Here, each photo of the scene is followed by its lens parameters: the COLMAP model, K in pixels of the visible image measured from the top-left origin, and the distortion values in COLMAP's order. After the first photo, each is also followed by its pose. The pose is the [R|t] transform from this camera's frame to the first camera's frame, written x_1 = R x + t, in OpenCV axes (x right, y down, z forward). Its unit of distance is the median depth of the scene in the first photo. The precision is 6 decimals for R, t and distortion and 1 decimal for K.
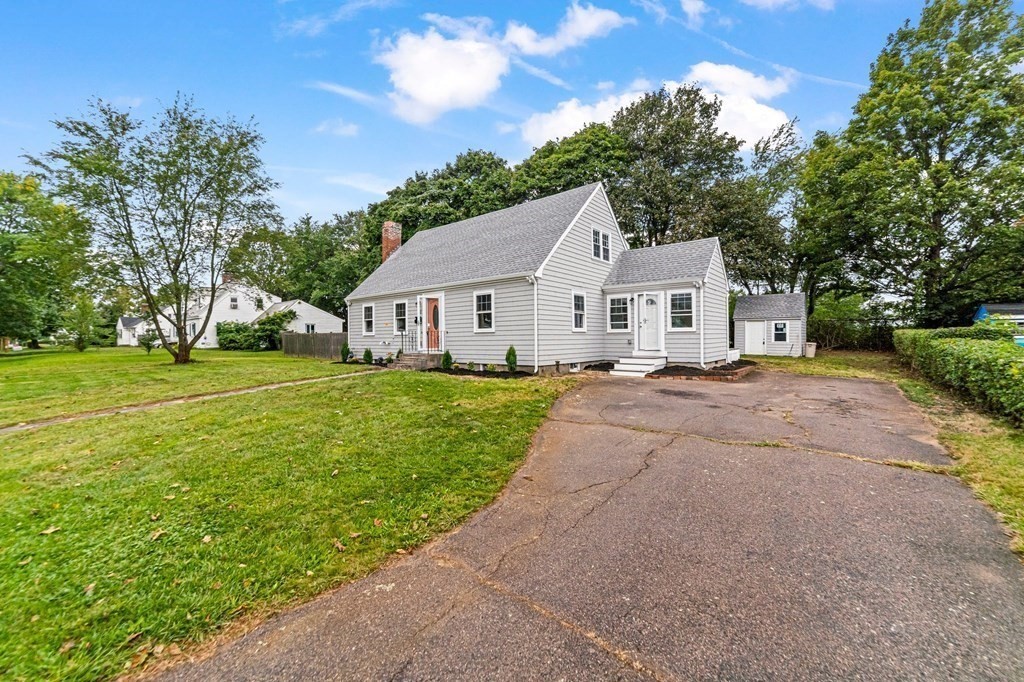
lens RADIAL K [[404.5, 0, 509.6], [0, 404.5, 335.9], [0, 0, 1]] dist [-0.010180, 0.002346]
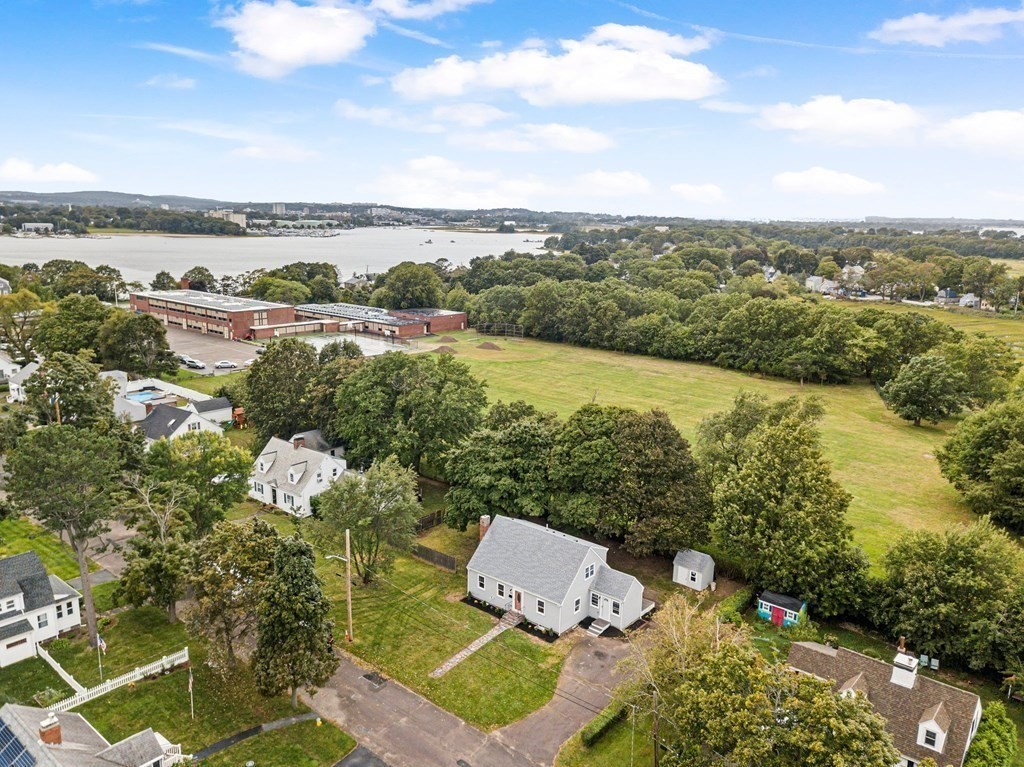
lens RADIAL K [[775.9, 0, 508.3], [0, 775.9, 385.5], [0, 0, 1]] dist [0.049010, -0.011643]
pose [[0.999795, 0.019751, -0.004497, -0.251558], [-0.018353, 0.977206, 0.211500, -2.268552], [0.008571, -0.211374, 0.977368, -3.273749]]
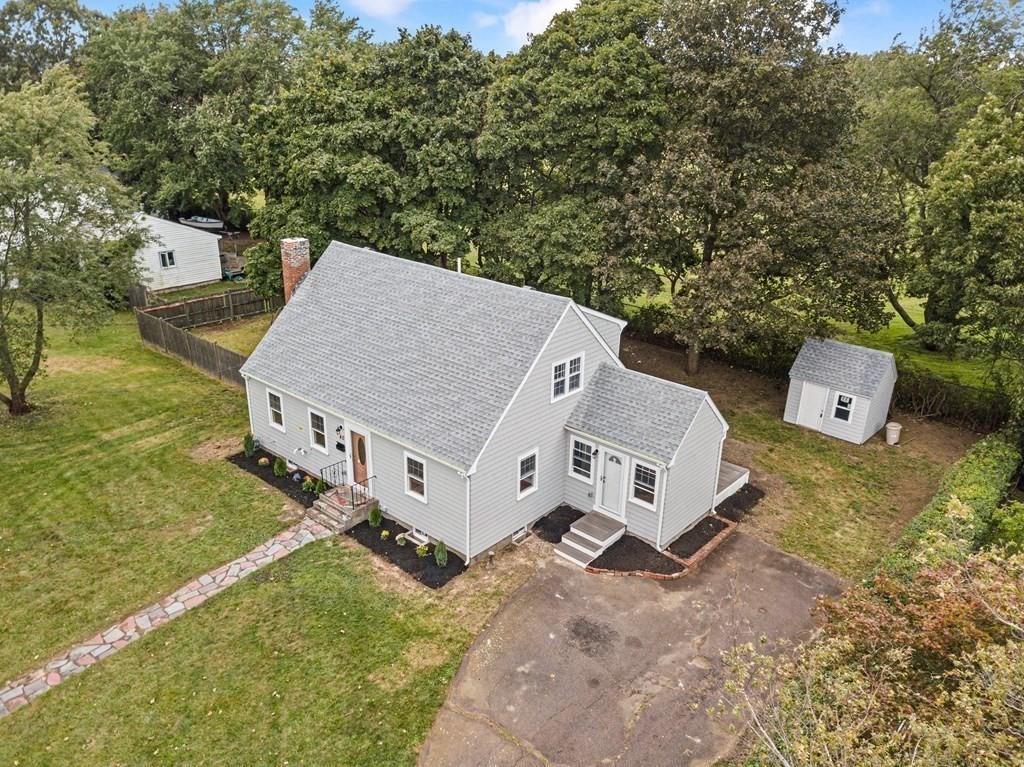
lens RADIAL K [[775.9, 0, 510.6], [0, 775.9, 384.2], [0, 0, 1]] dist [0.049010, -0.011643]
pose [[0.999272, 0.034759, -0.015731, 0.141659], [-0.026600, 0.930294, 0.365848, -0.765307], [0.027351, -0.365164, 0.930541, -0.419414]]
